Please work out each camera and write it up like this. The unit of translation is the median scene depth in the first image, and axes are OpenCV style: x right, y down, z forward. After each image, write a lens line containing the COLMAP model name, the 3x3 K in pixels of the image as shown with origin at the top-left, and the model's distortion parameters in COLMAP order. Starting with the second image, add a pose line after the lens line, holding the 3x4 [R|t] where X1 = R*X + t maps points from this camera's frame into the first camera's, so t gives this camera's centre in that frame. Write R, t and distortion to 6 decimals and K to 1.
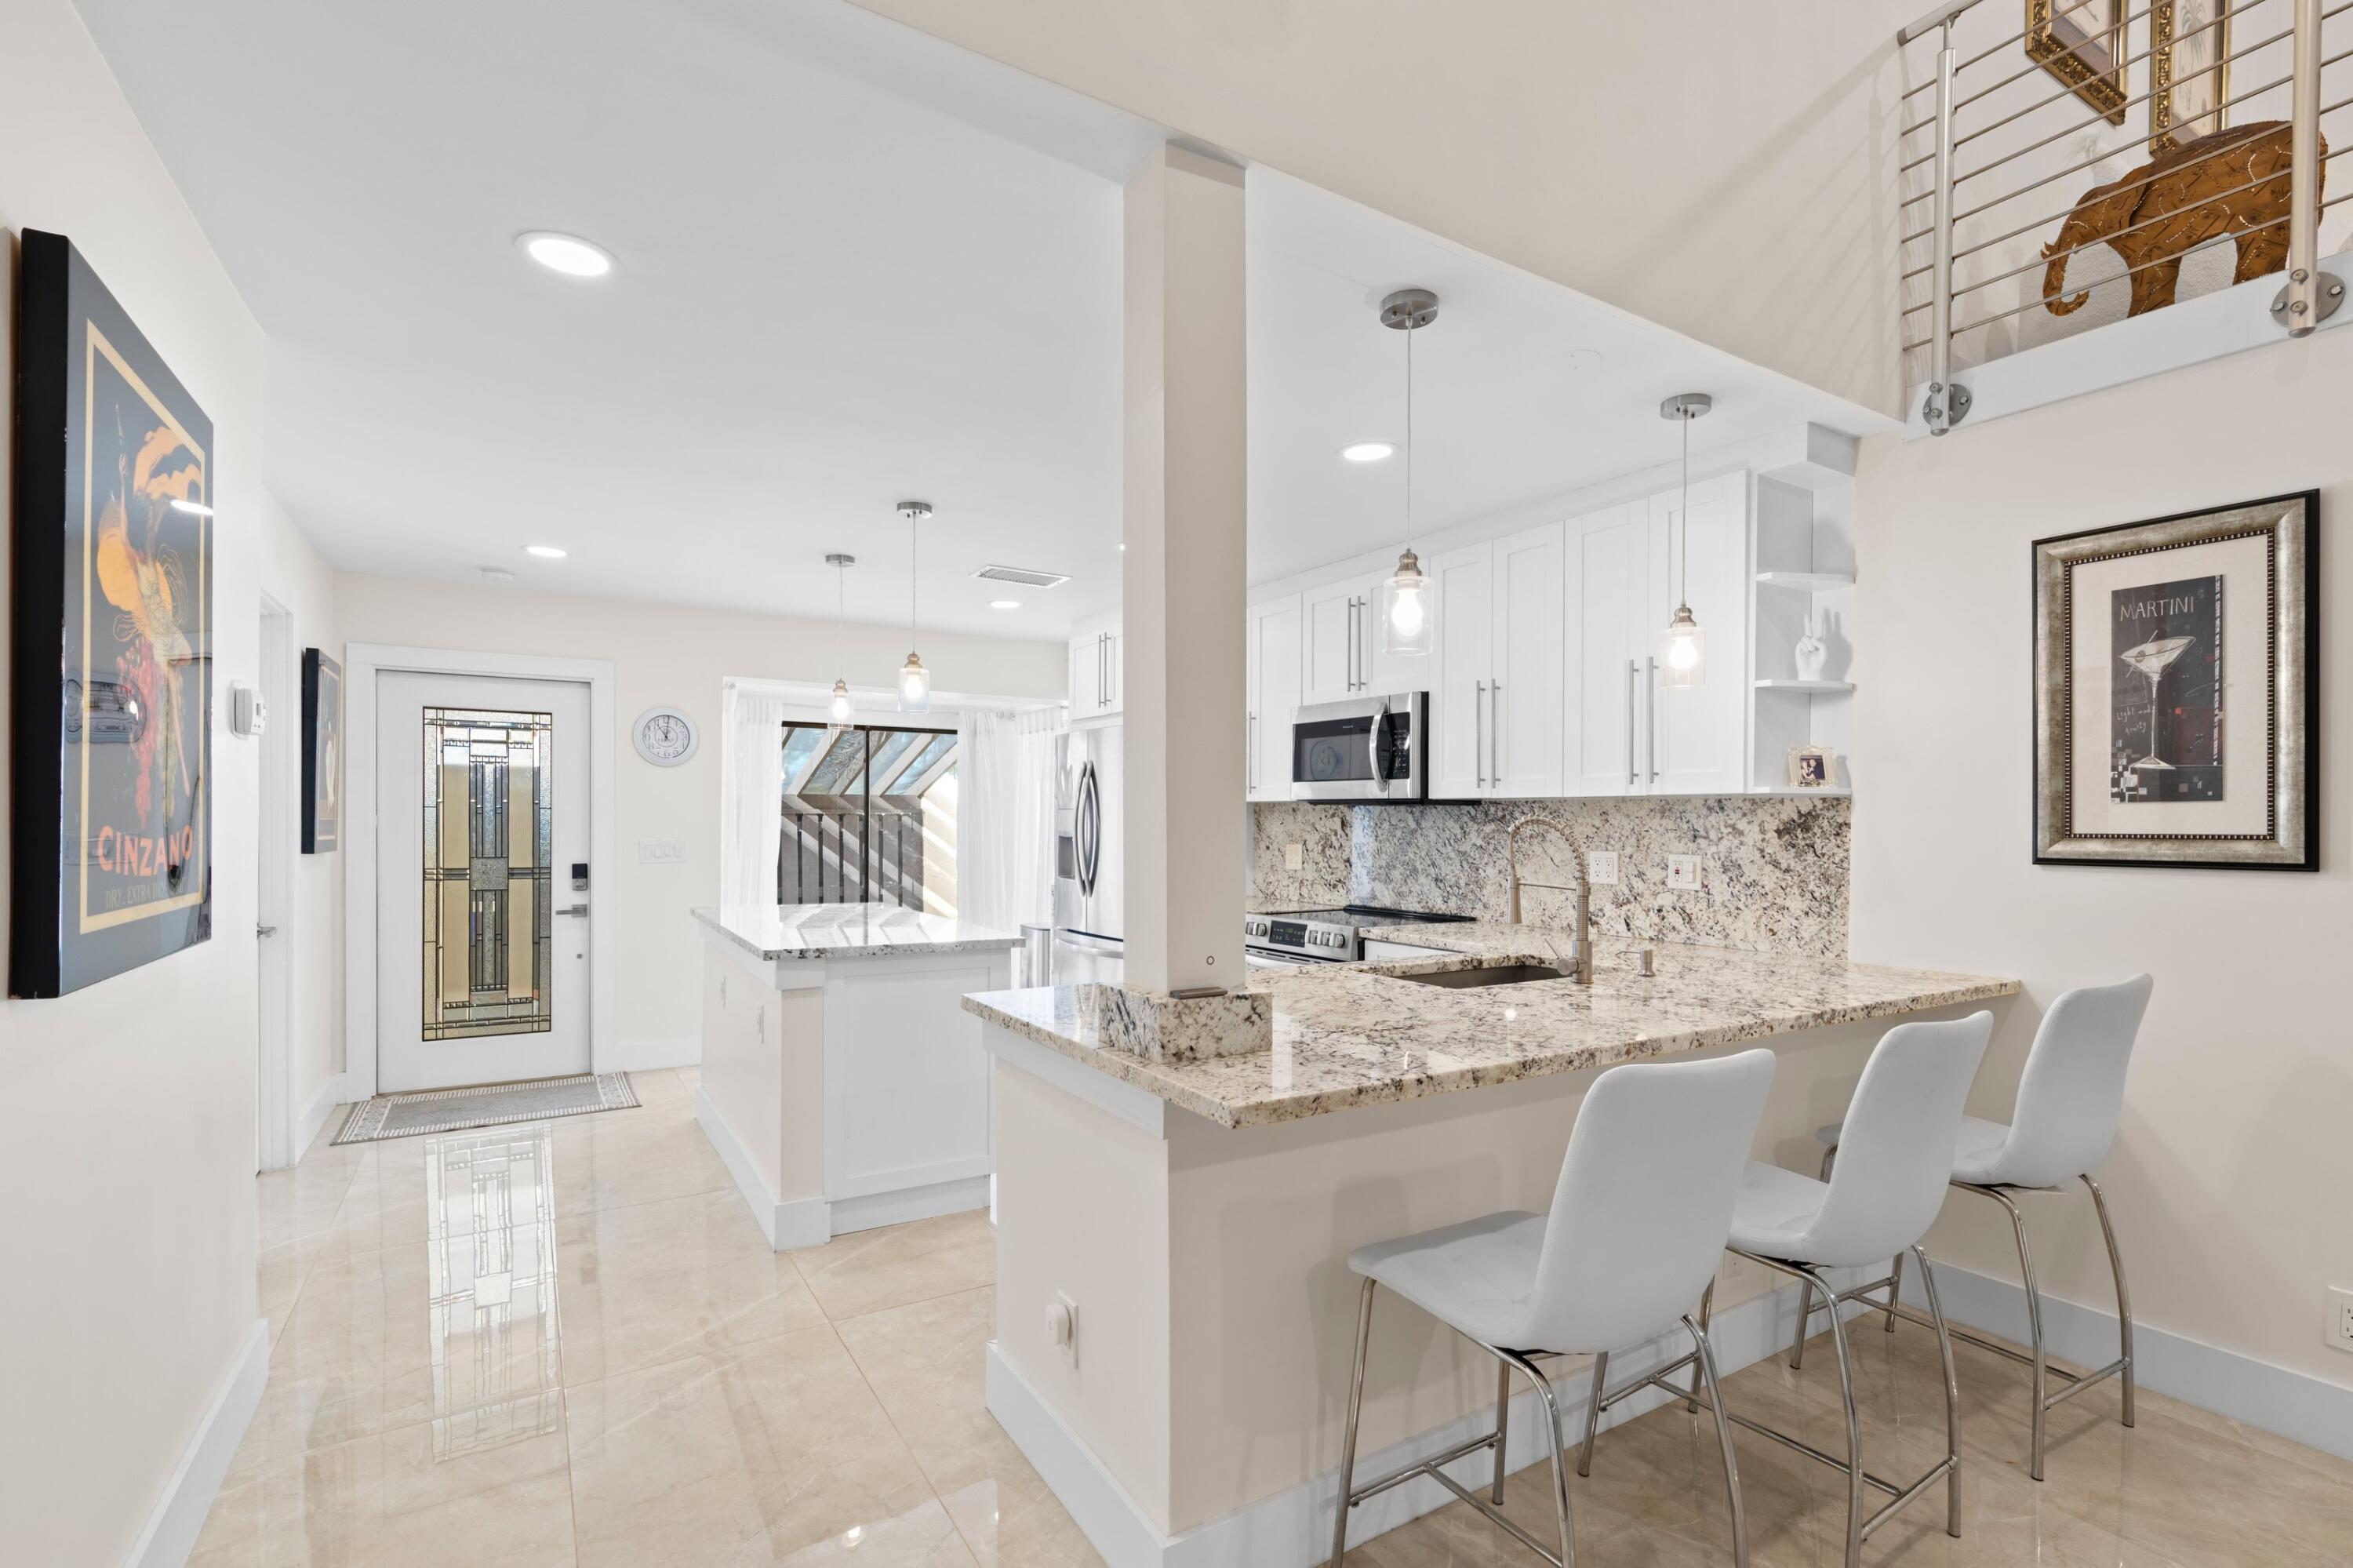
lens RADIAL K [[1078.1, 0, 1177.4], [0, 1078.1, 812.5], [0, 0, 1]] dist [-0.001378, 0.001445]
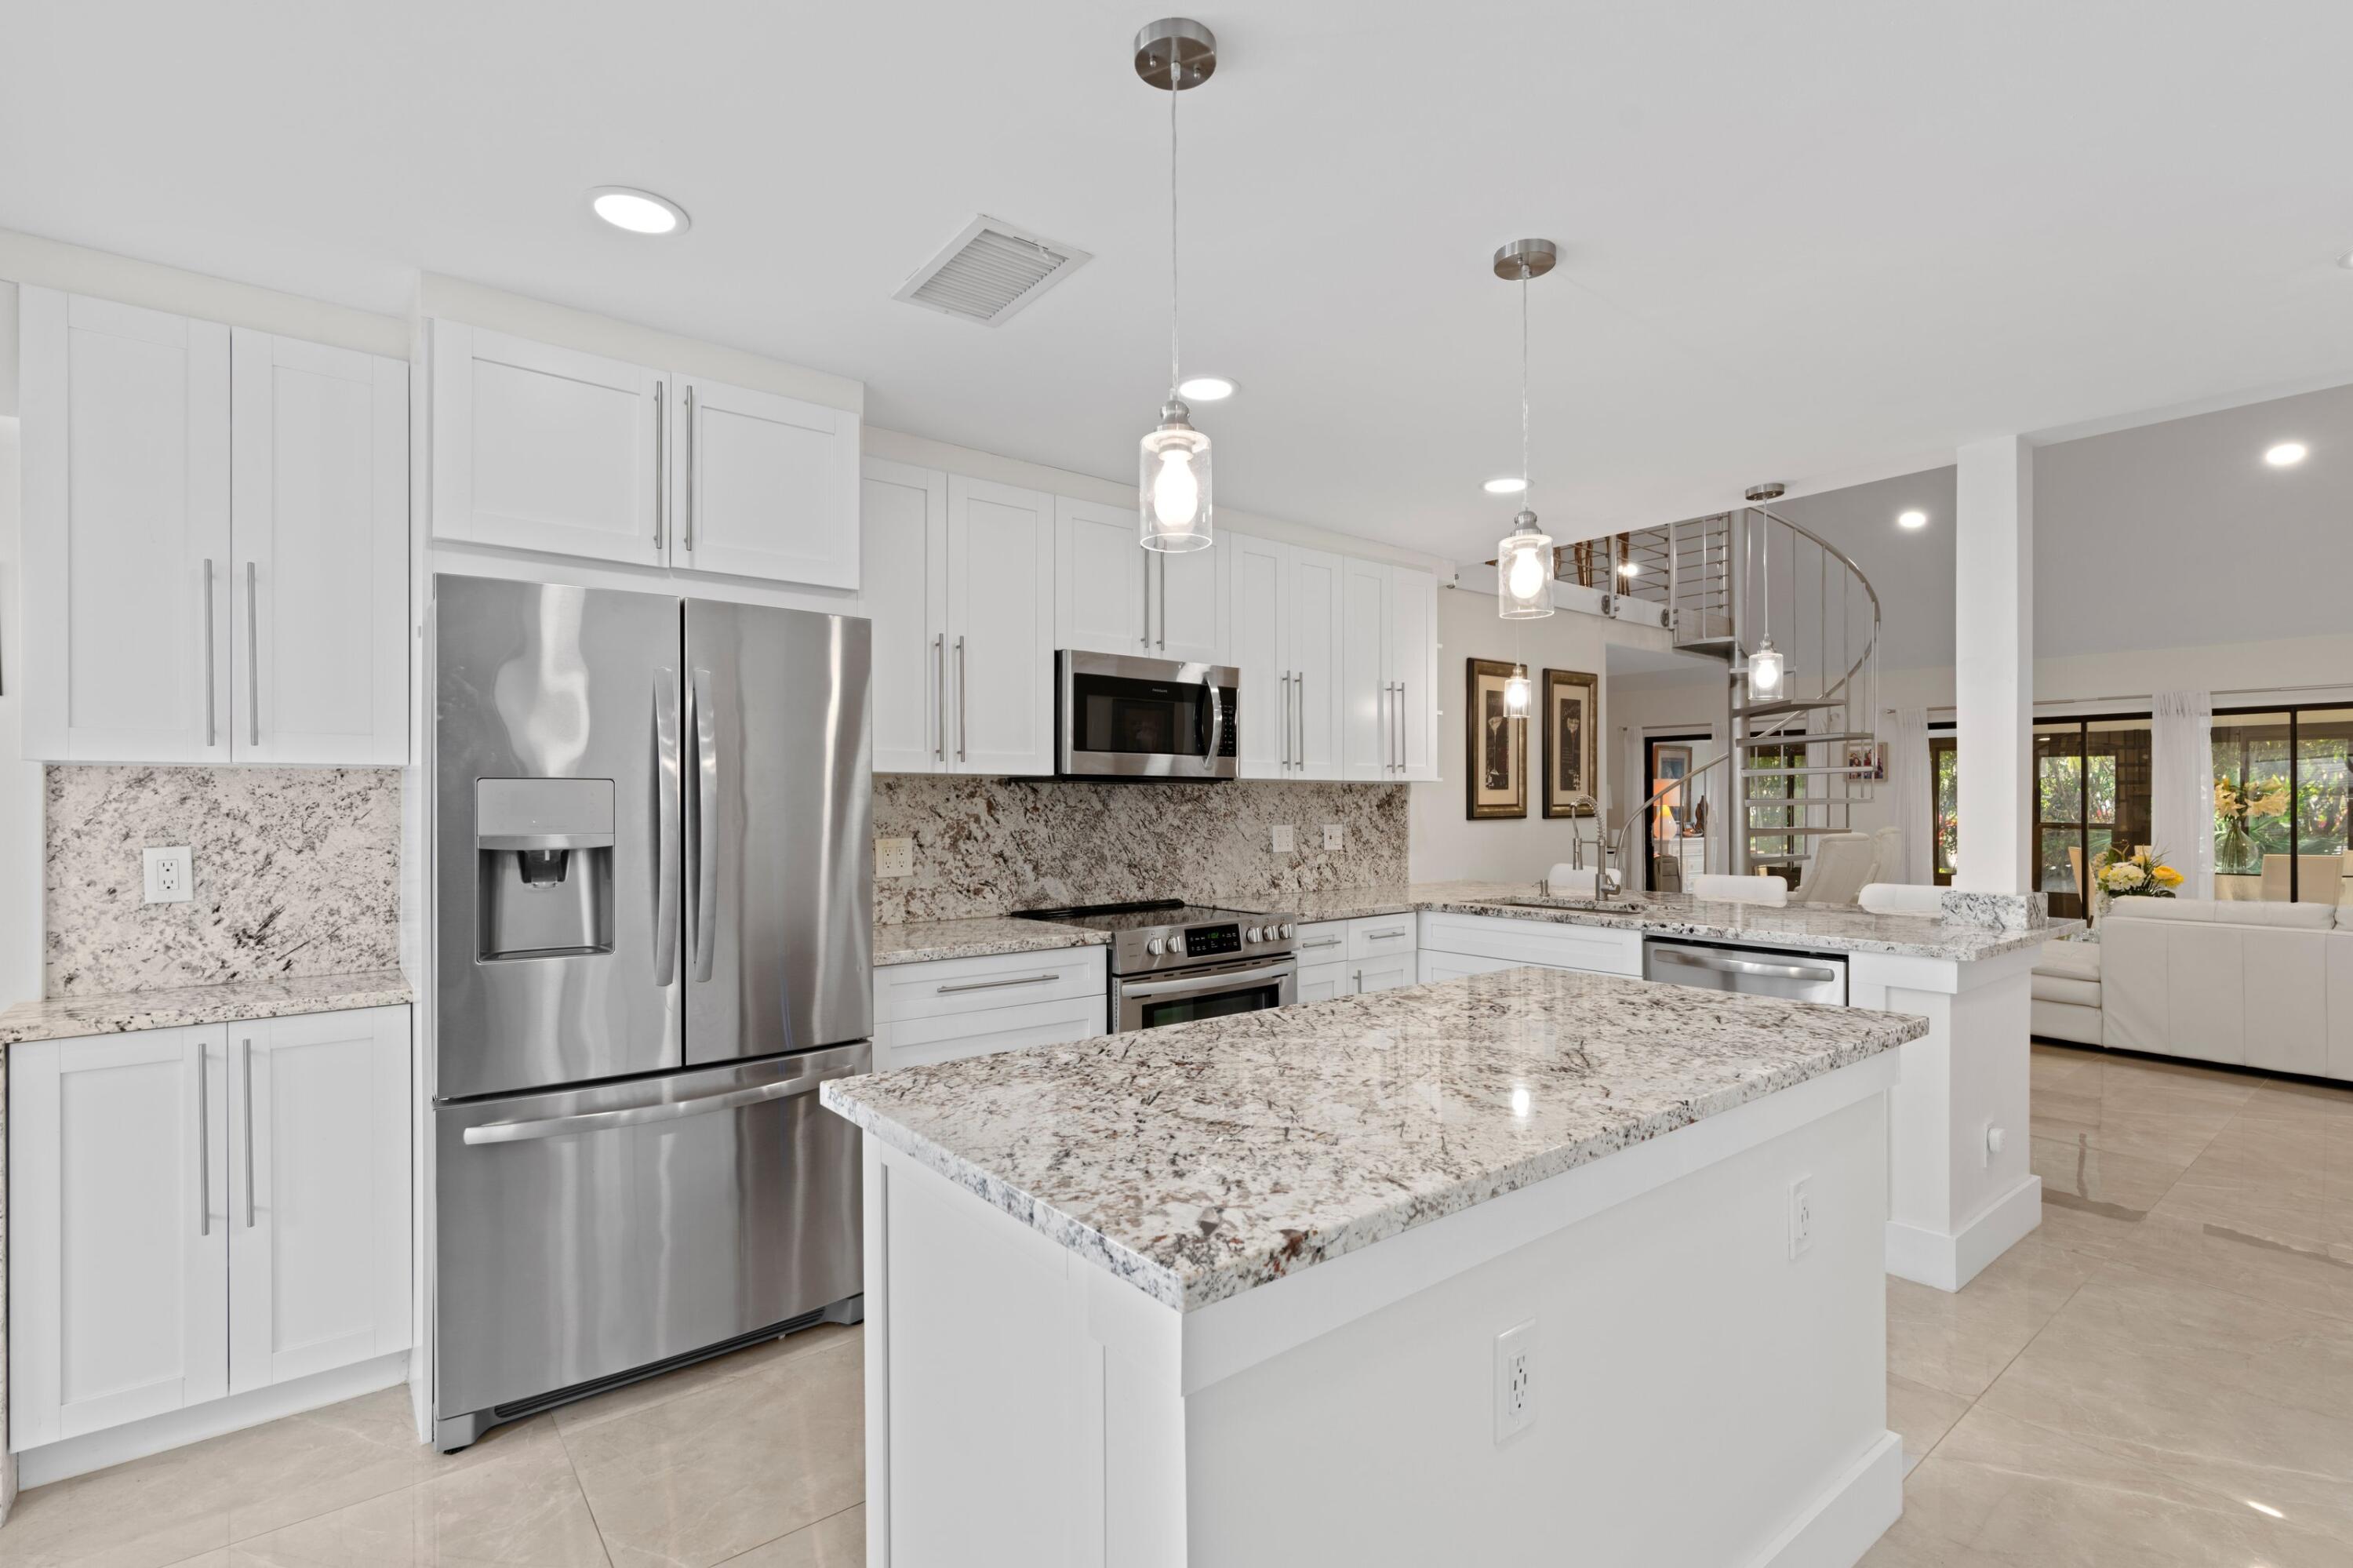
lens RADIAL K [[1078.1, 0, 1172.6], [0, 1078.1, 802.2], [0, 0, 1]] dist [-0.001378, 0.001445]
pose [[-0.126730, -0.008143, 0.991904, -0.671530], [-0.005611, 0.999956, 0.007492, 0.001613], [-0.991921, -0.004616, -0.126770, 1.084181]]
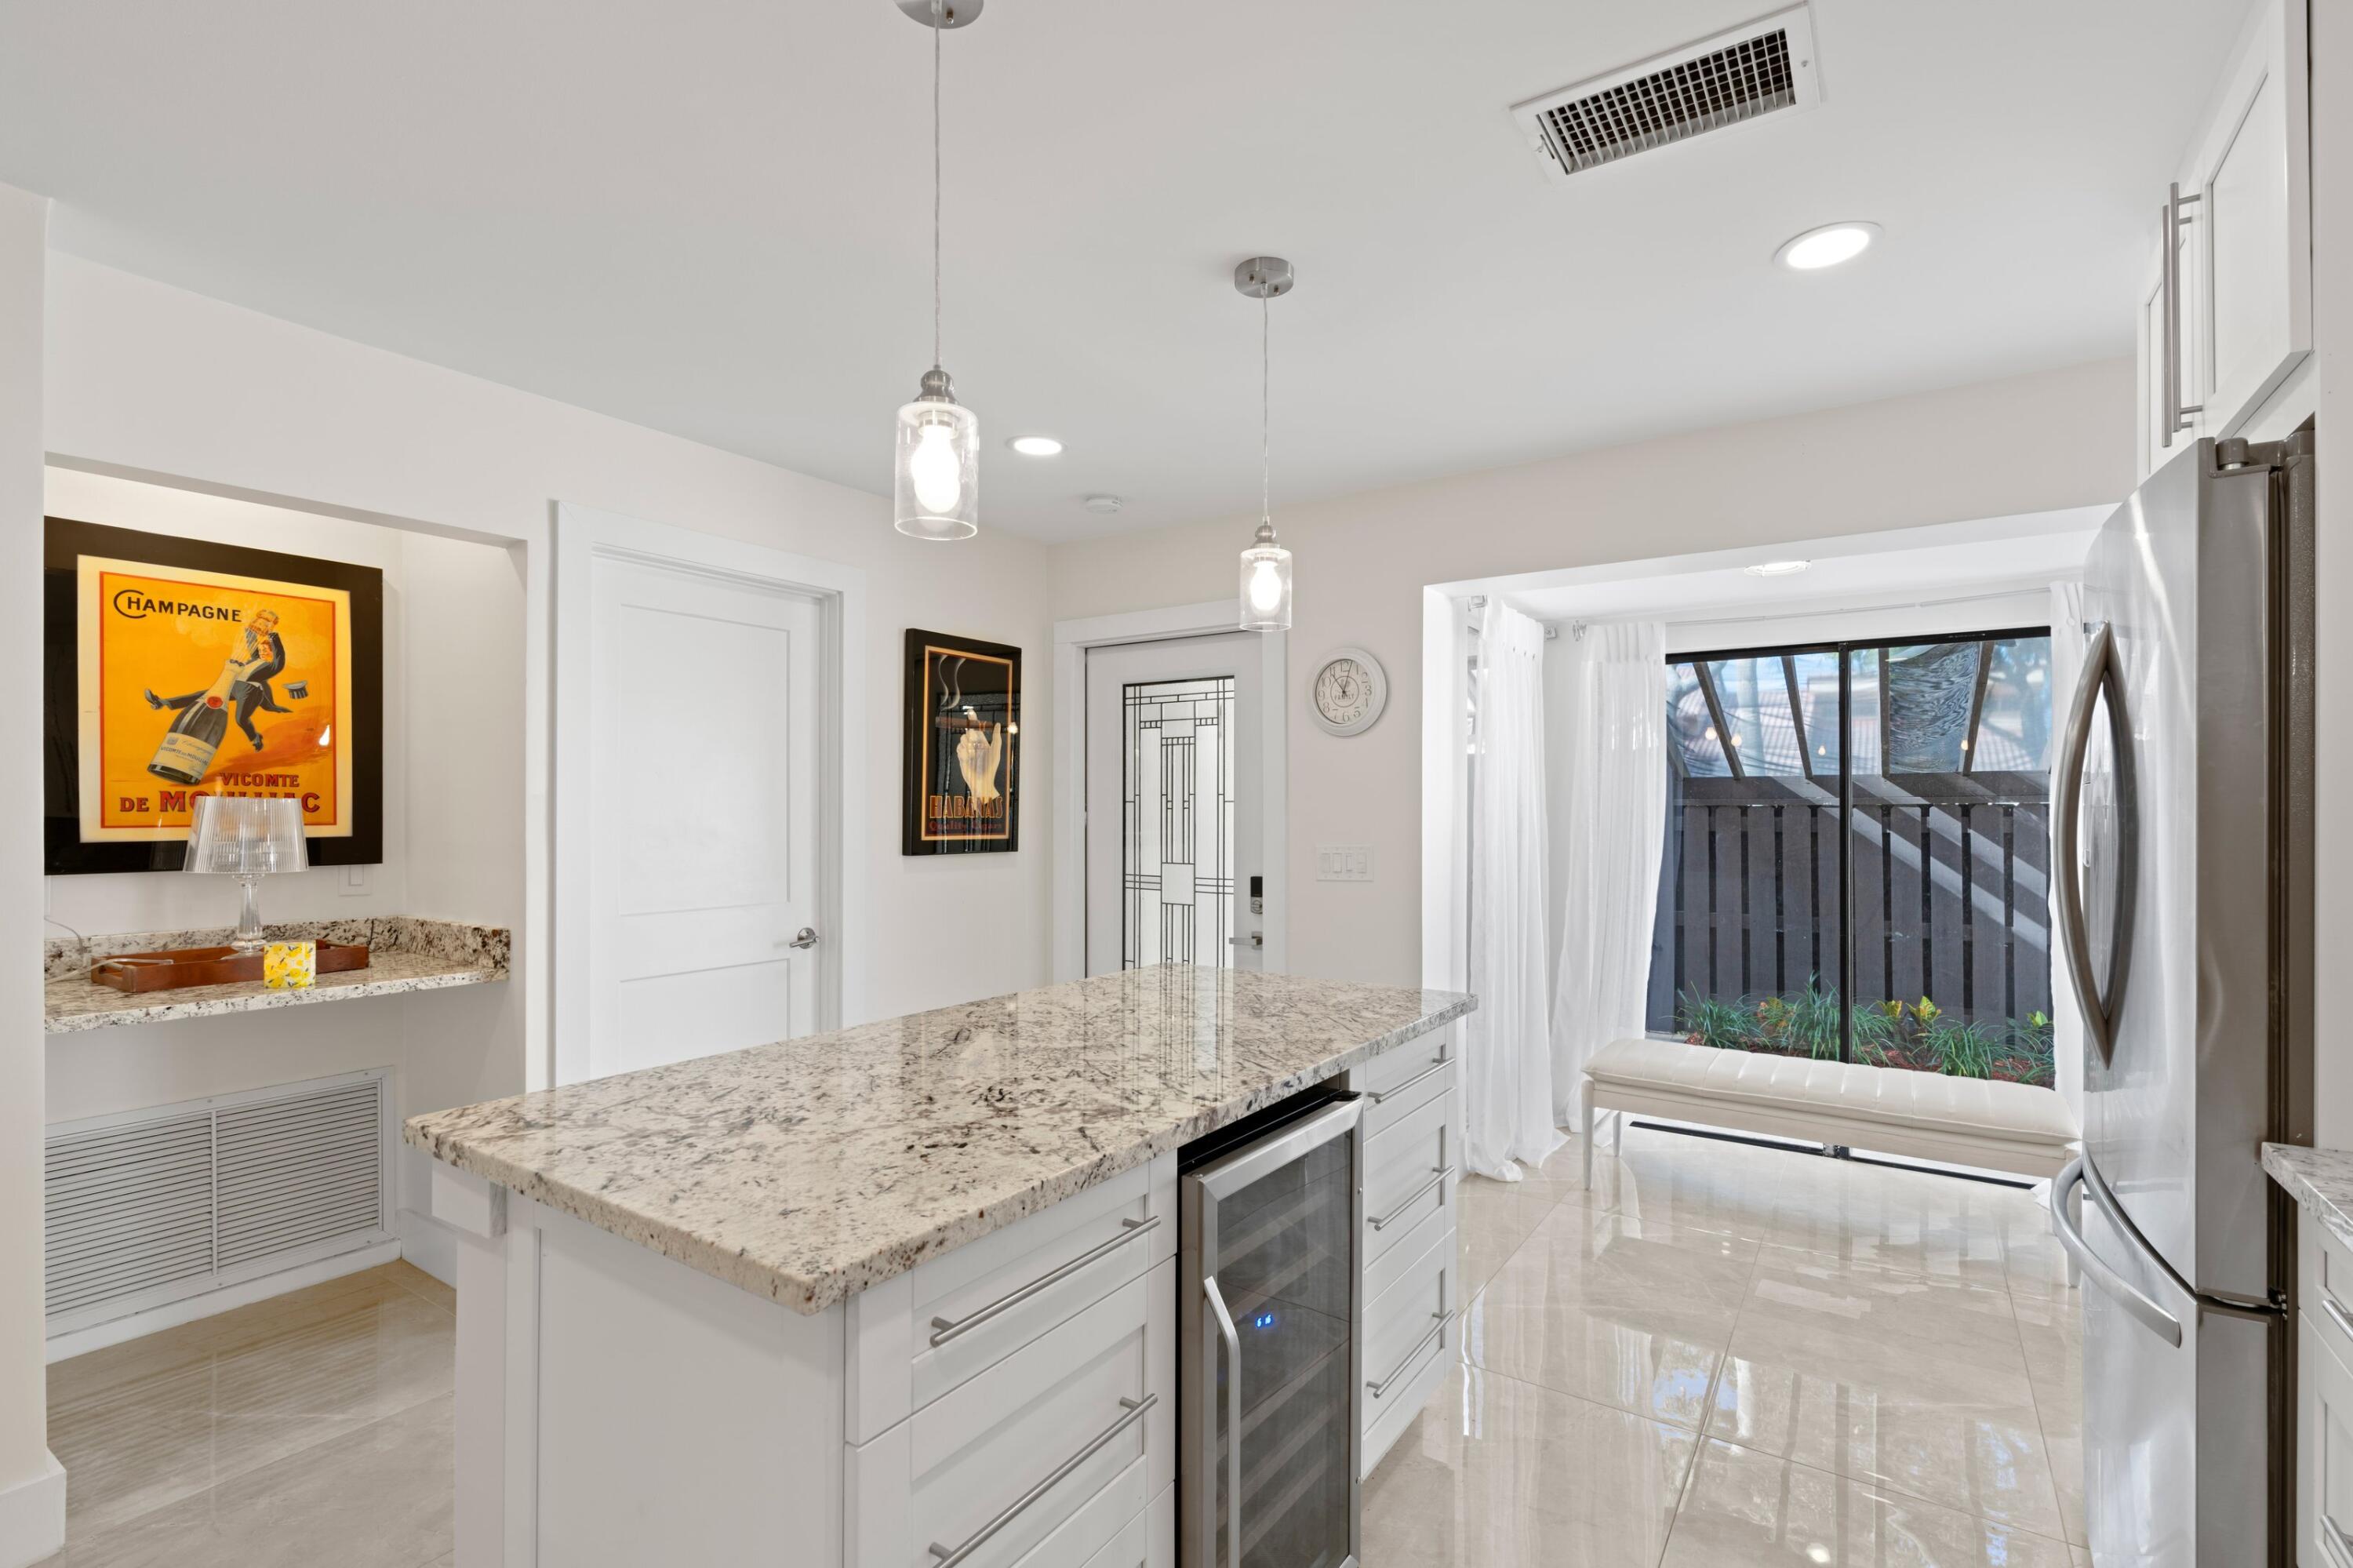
lens RADIAL K [[1078.1, 0, 1181.7], [0, 1078.1, 798.7], [0, 0, 1]] dist [-0.001378, 0.001445]
pose [[0.423518, -0.013086, -0.905793, 0.105859], [0.007224, 0.999913, -0.011068, 0.003023], [0.905859, -0.001856, 0.423576, 0.797125]]
